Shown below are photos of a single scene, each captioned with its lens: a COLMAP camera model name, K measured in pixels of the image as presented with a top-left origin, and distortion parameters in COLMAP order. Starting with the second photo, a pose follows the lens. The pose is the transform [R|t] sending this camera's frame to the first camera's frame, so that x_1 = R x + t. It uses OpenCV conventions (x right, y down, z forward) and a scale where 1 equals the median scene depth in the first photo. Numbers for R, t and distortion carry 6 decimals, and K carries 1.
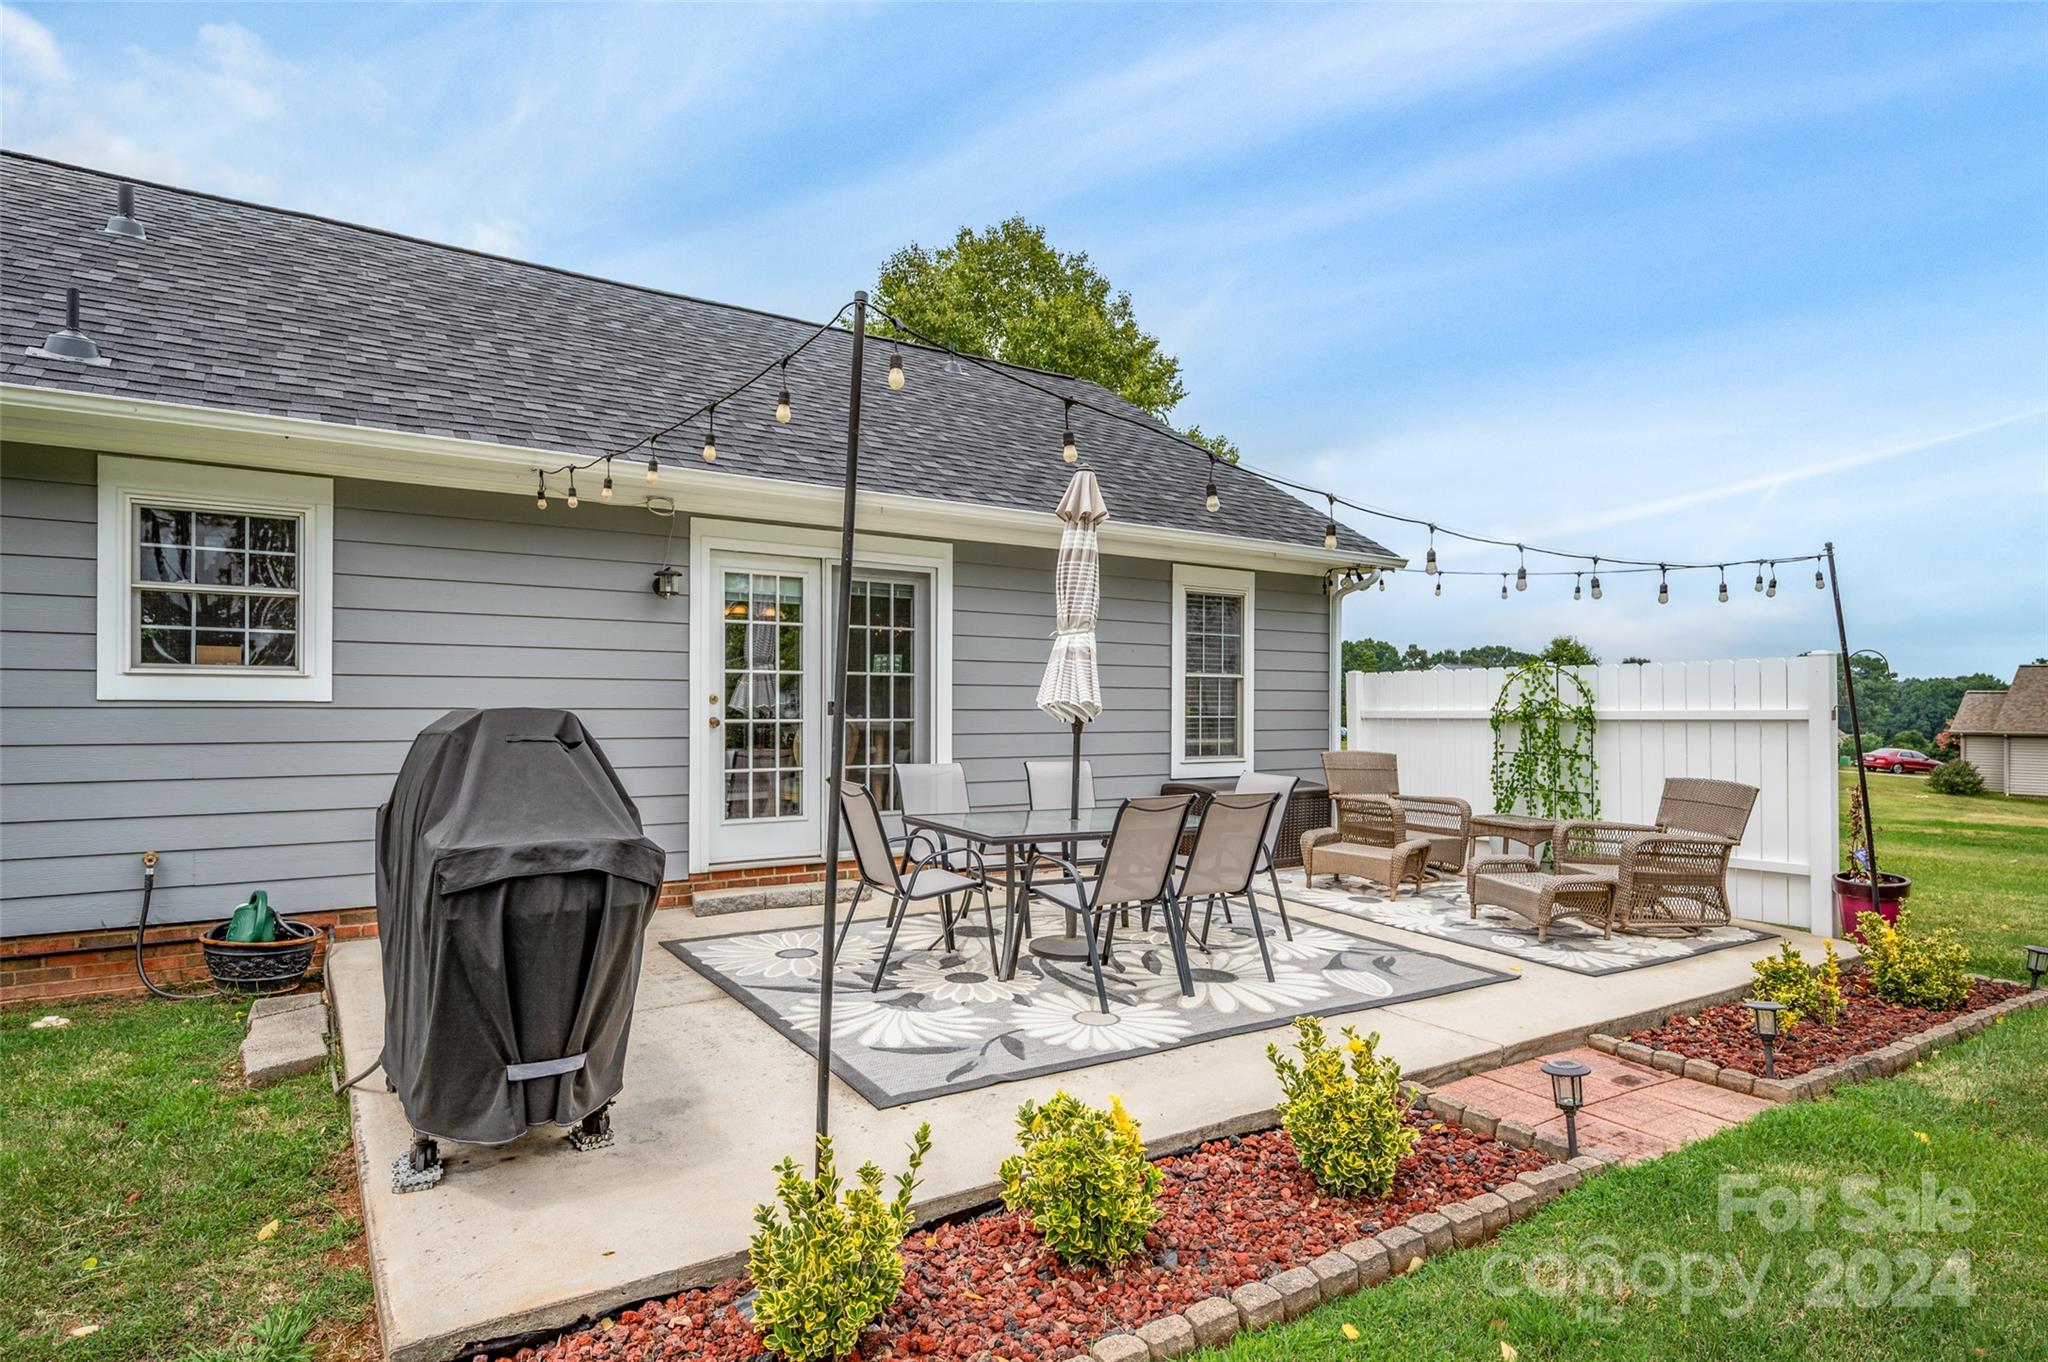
lens RADIAL K [[1096.3, 0, 1025.1], [0, 1096.3, 706.8], [0, 0, 1]] dist [-0.002911, -0.000502]
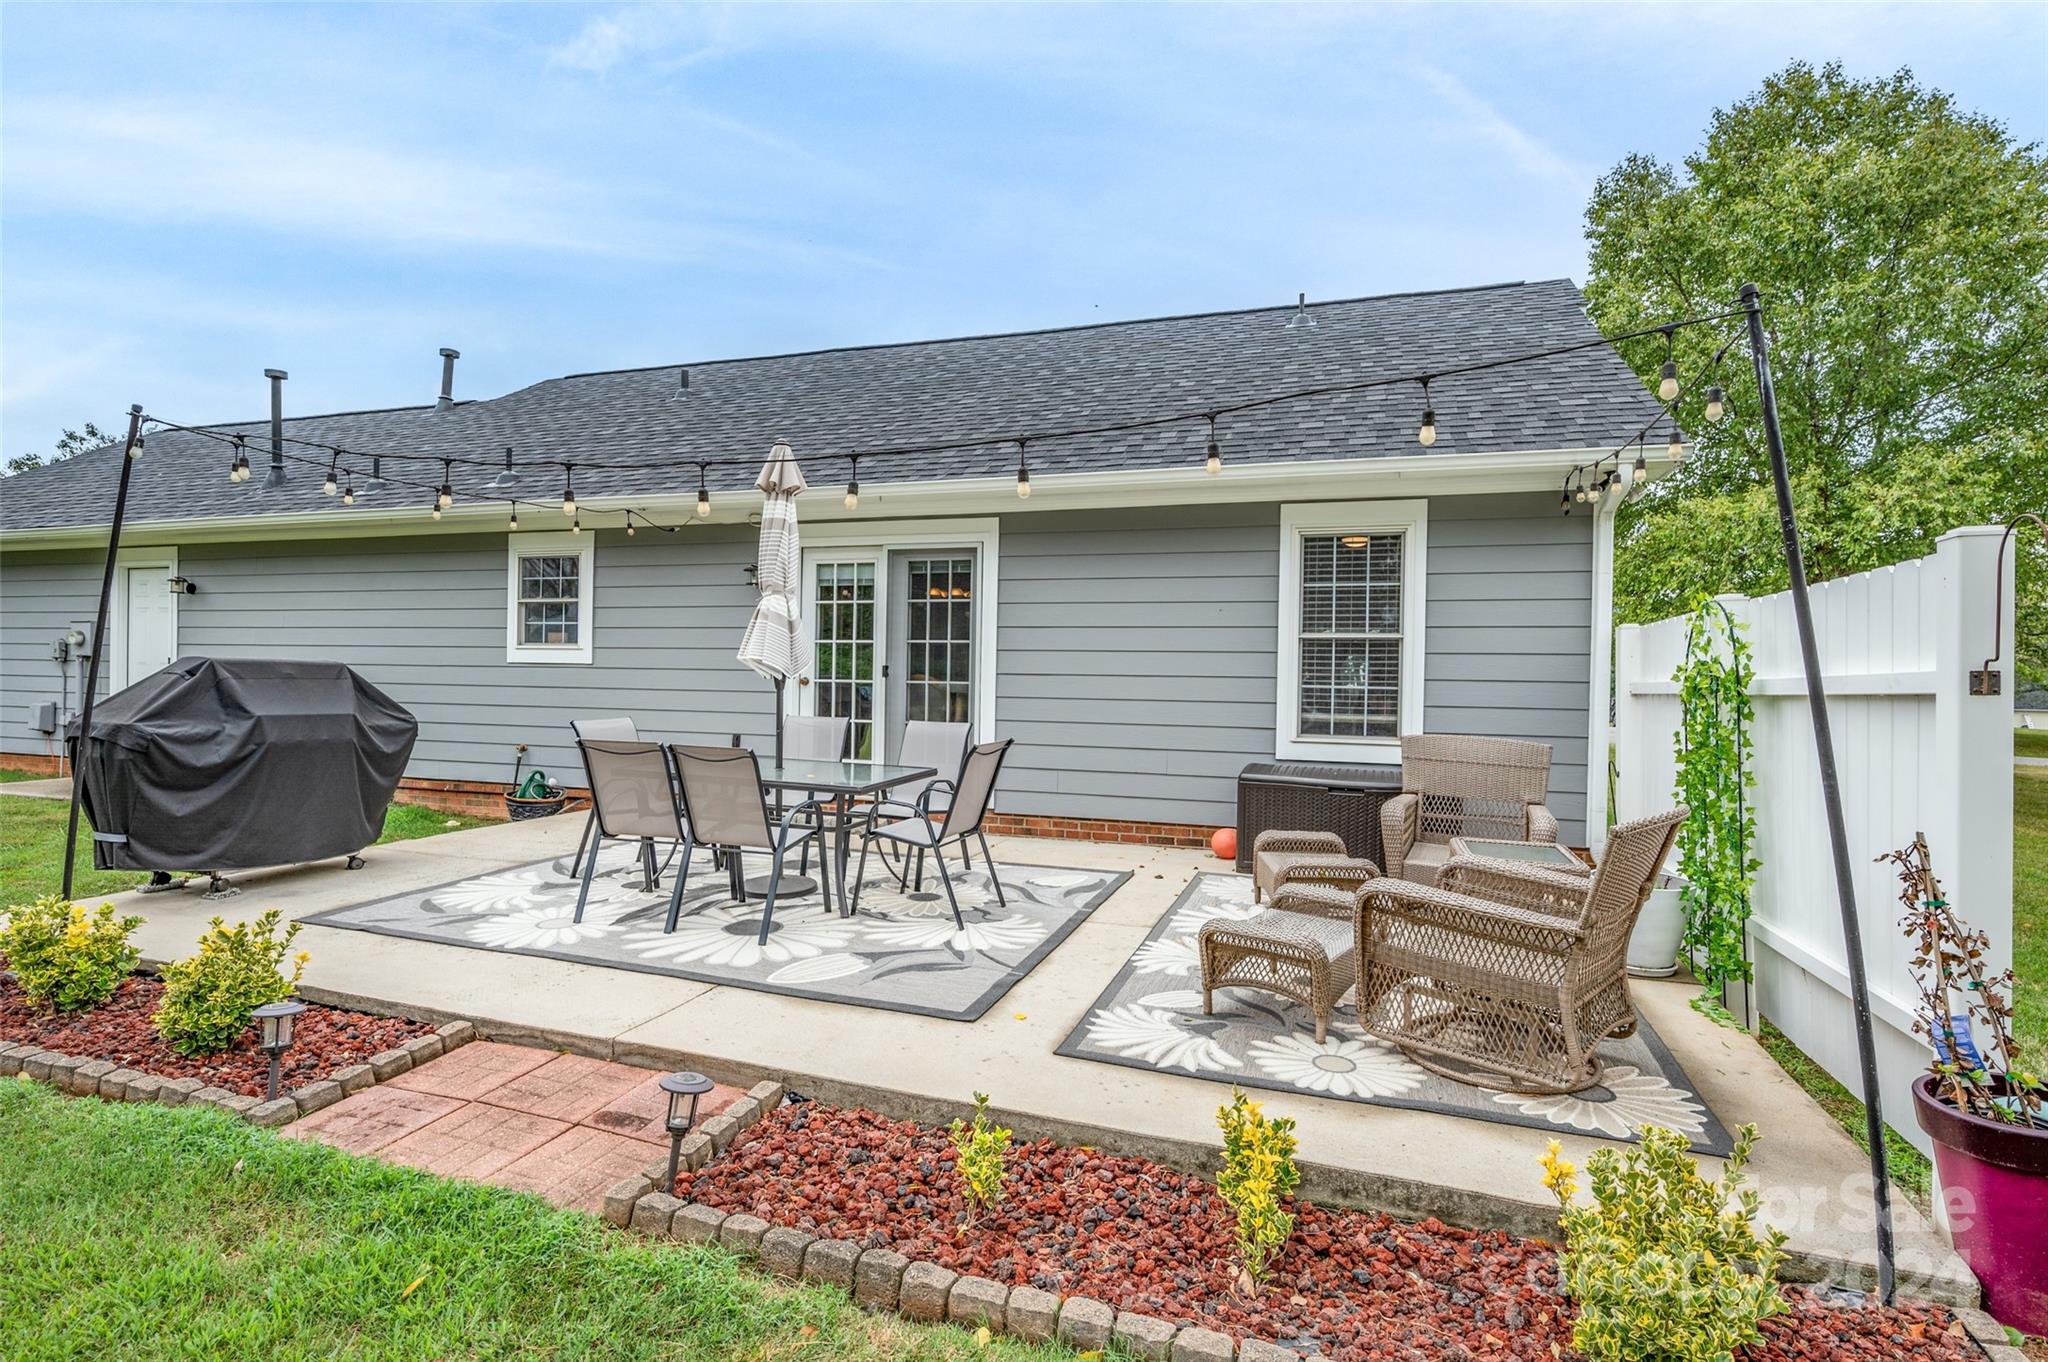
lens RADIAL K [[997.7, 0, 1024.0], [0, 997.7, 681.0], [0, 0, 1]] dist [0.002305, 0.000895]
pose [[0.614231, 0.006891, -0.789096, 0.730981], [-0.013926, 0.999901, -0.002107, 0.011489], [0.789004, 0.012283, 0.614266, 0.439971]]
